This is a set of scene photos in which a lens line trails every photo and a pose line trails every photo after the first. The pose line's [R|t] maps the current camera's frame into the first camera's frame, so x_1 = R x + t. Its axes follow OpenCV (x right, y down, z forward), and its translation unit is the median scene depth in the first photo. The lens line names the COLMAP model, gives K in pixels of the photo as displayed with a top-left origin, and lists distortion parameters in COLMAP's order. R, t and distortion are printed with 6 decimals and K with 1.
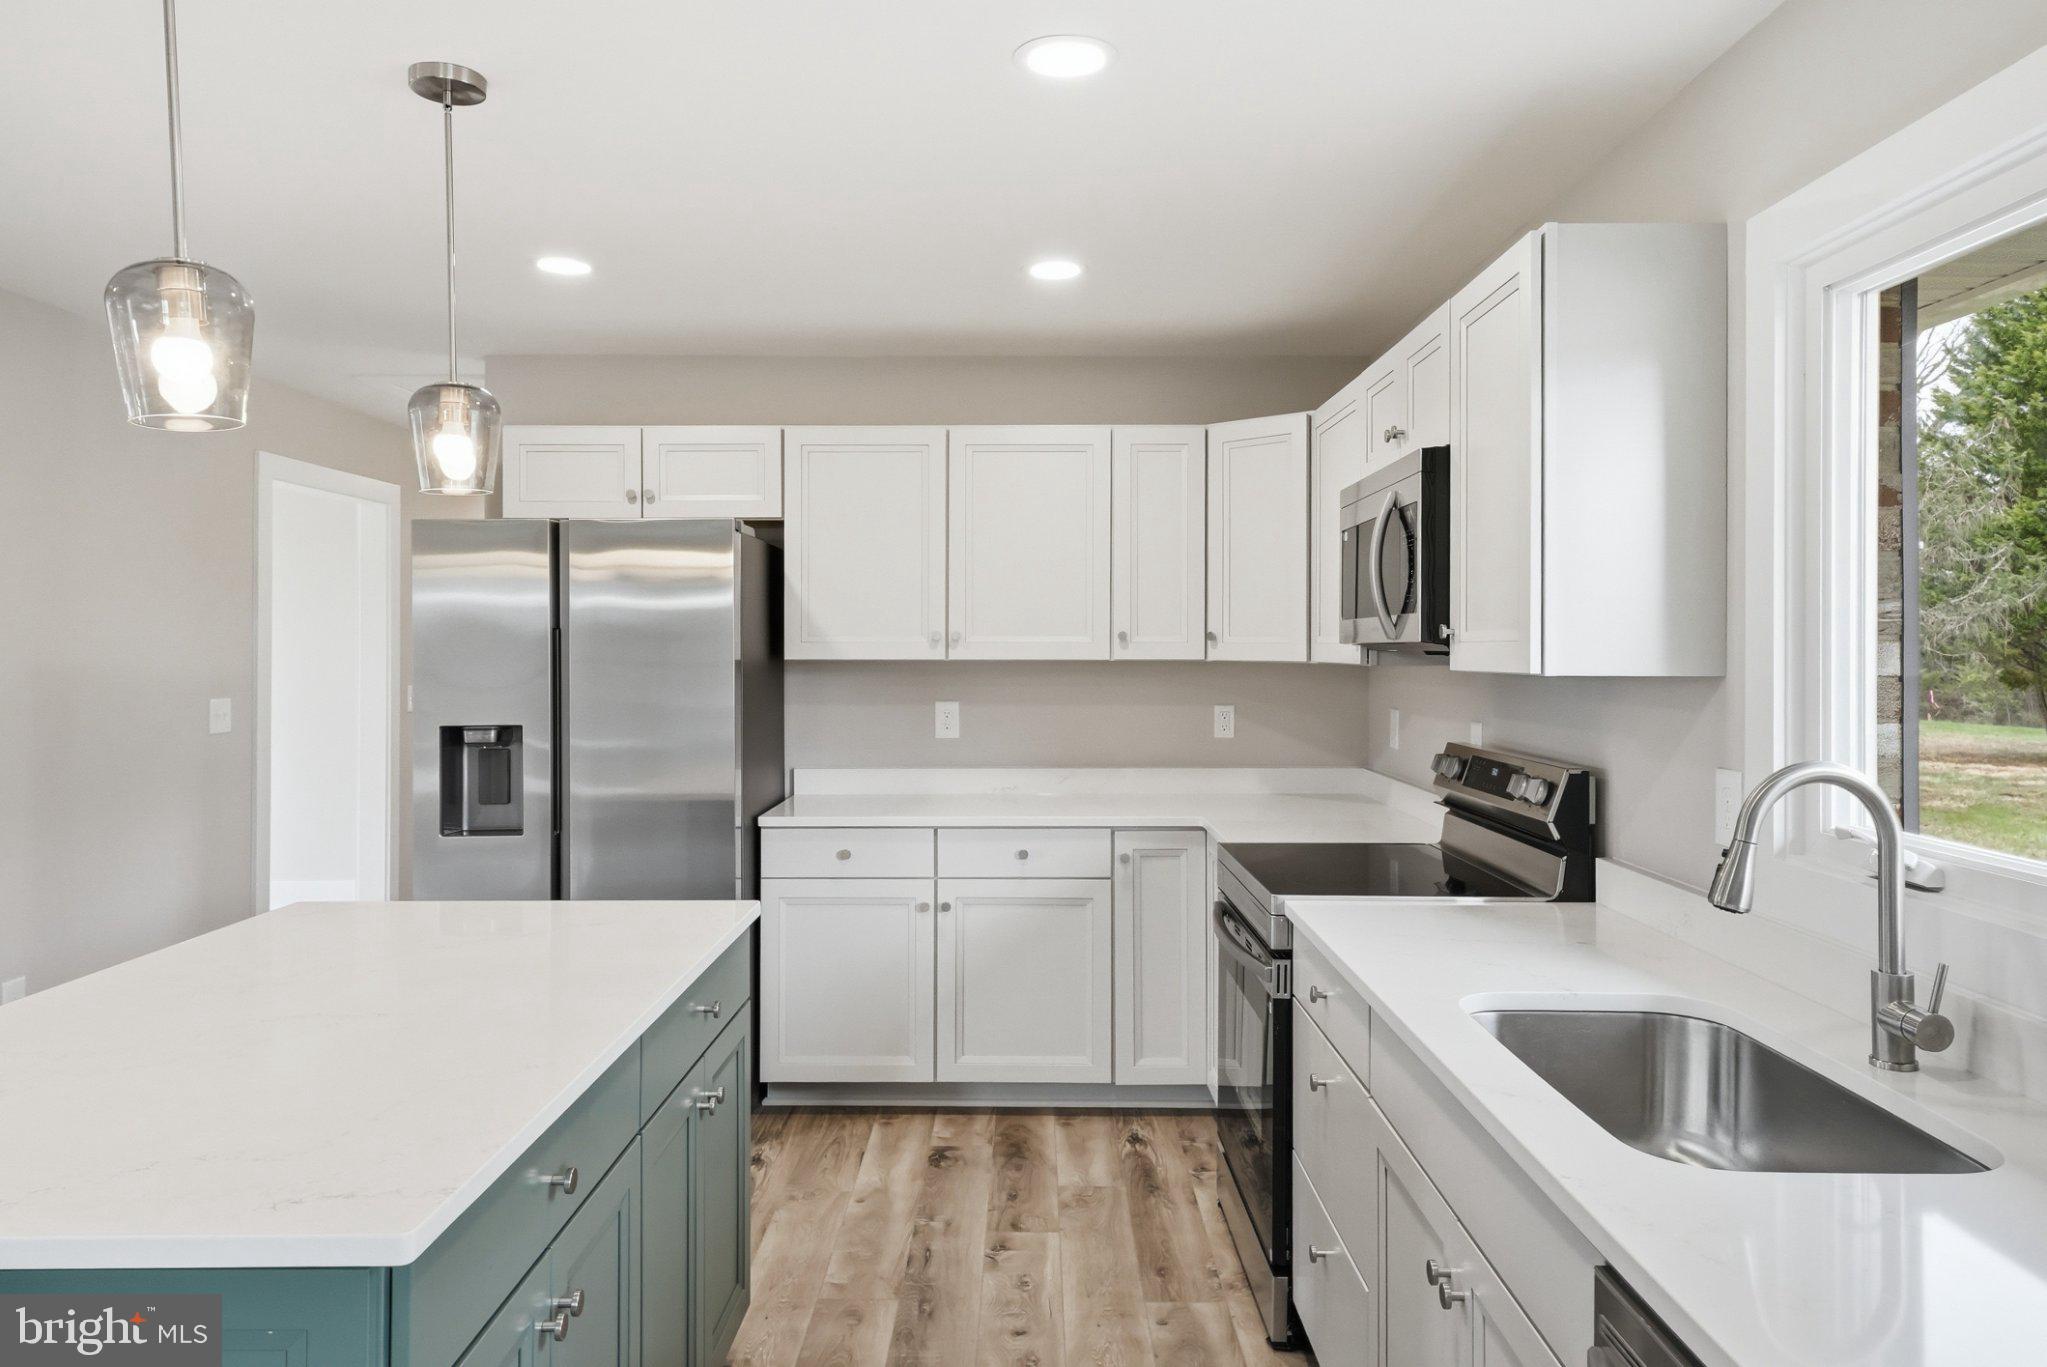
lens RADIAL K [[1351.8, 0, 1010.0], [0, 1351.8, 656.9], [0, 0, 1]] dist [0.024730, -0.002557]
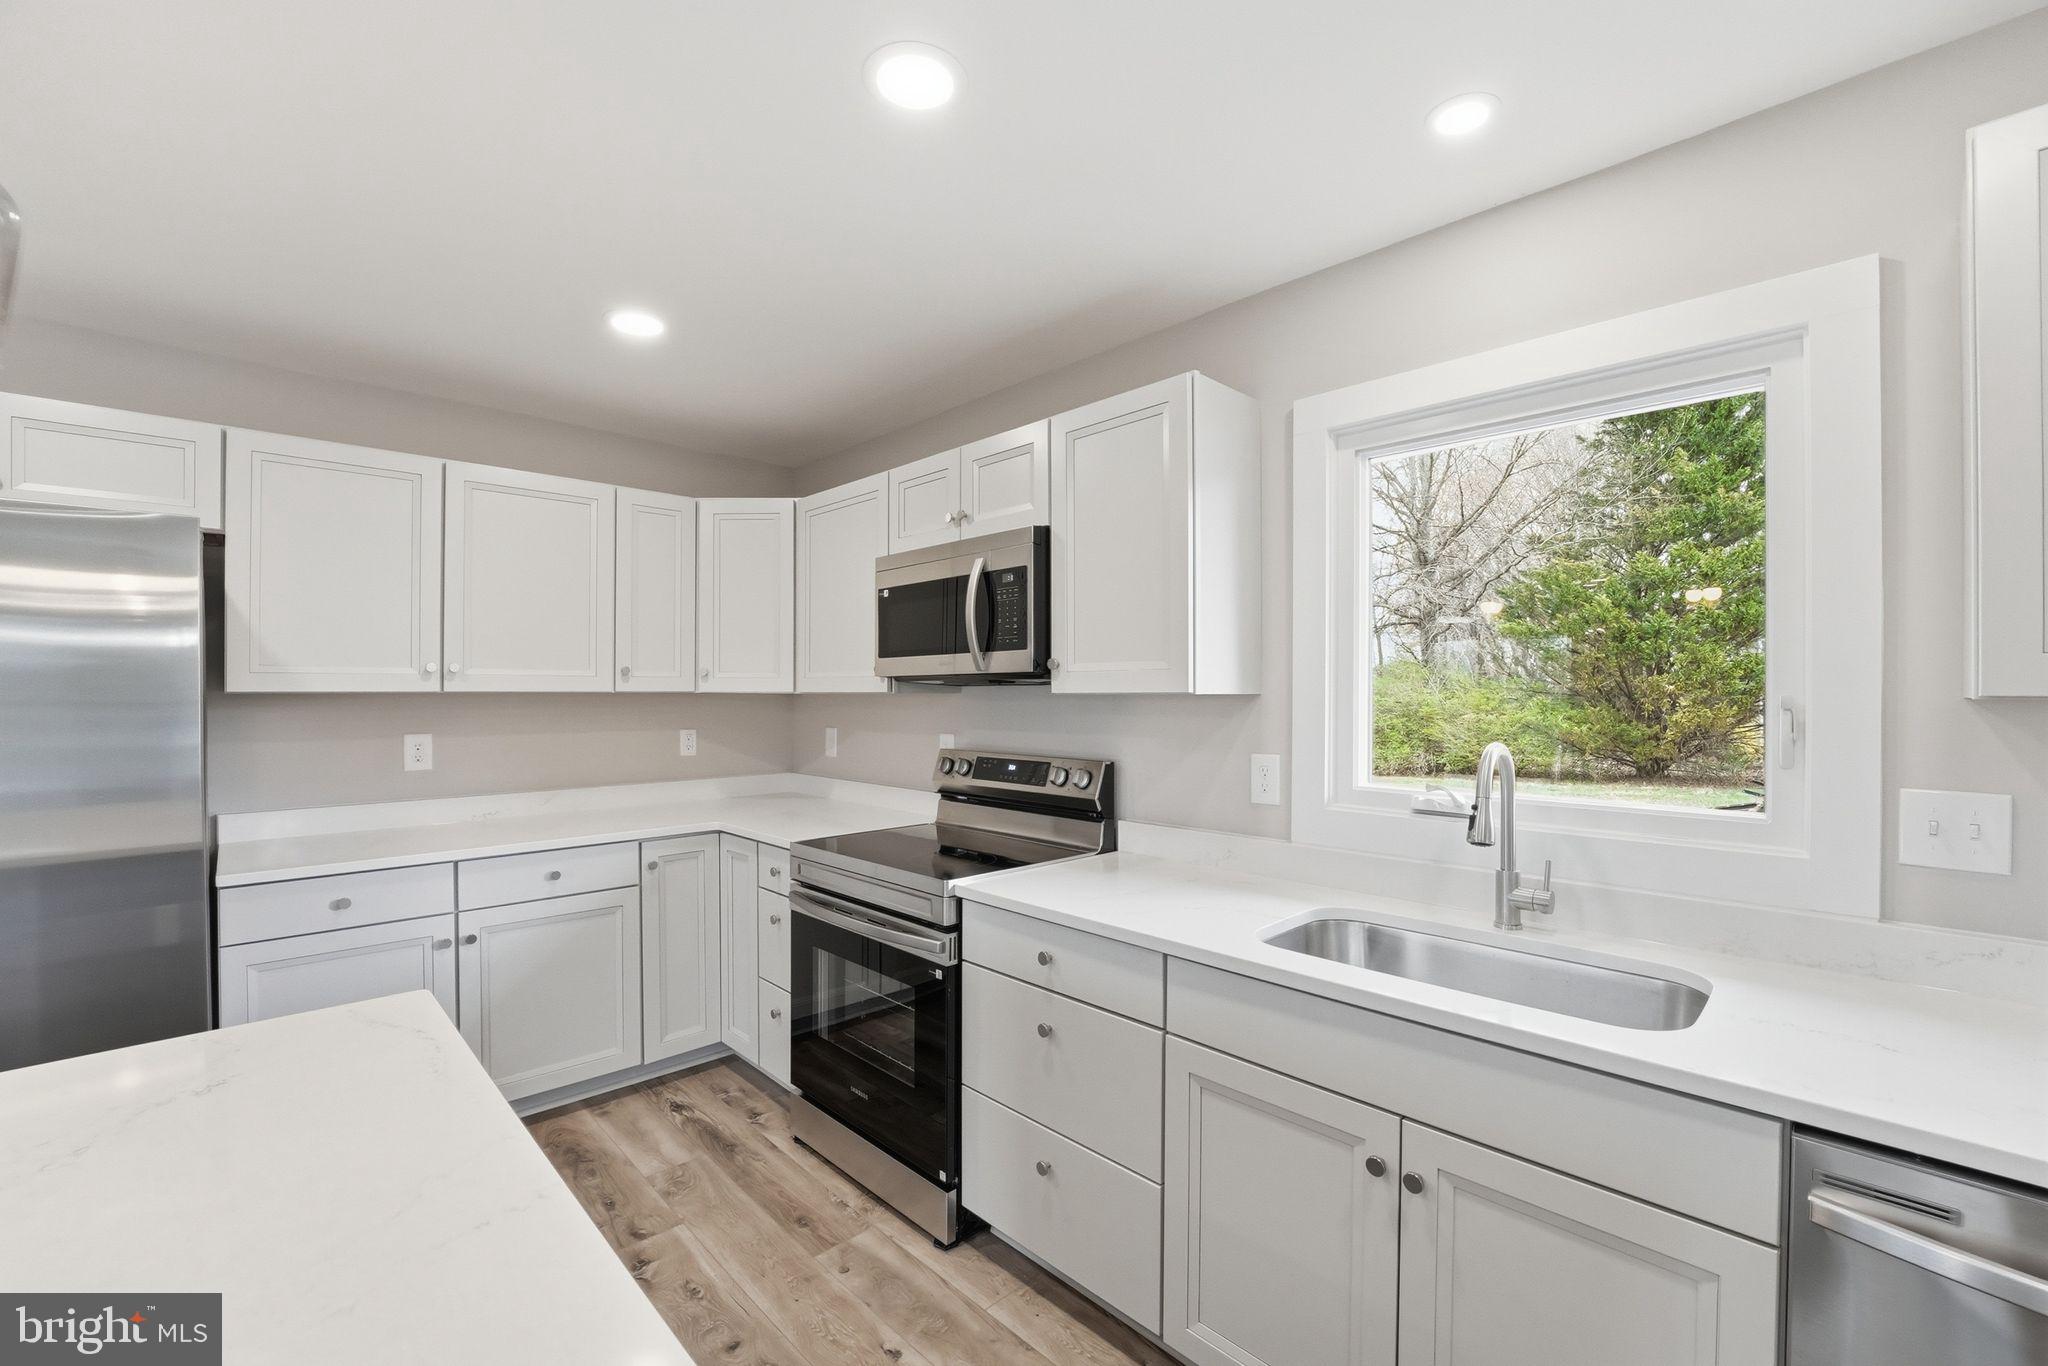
lens RADIAL K [[842.1, 0, 1018.3], [0, 842.1, 697.3], [0, 0, 1]] dist [-0.021661, 0.000162]
pose [[0.717098, -0.005874, 0.696948, -0.187189], [0.006235, 0.999979, 0.002013, 0.008047], [-0.696945, 0.002901, 0.717119, 0.281877]]
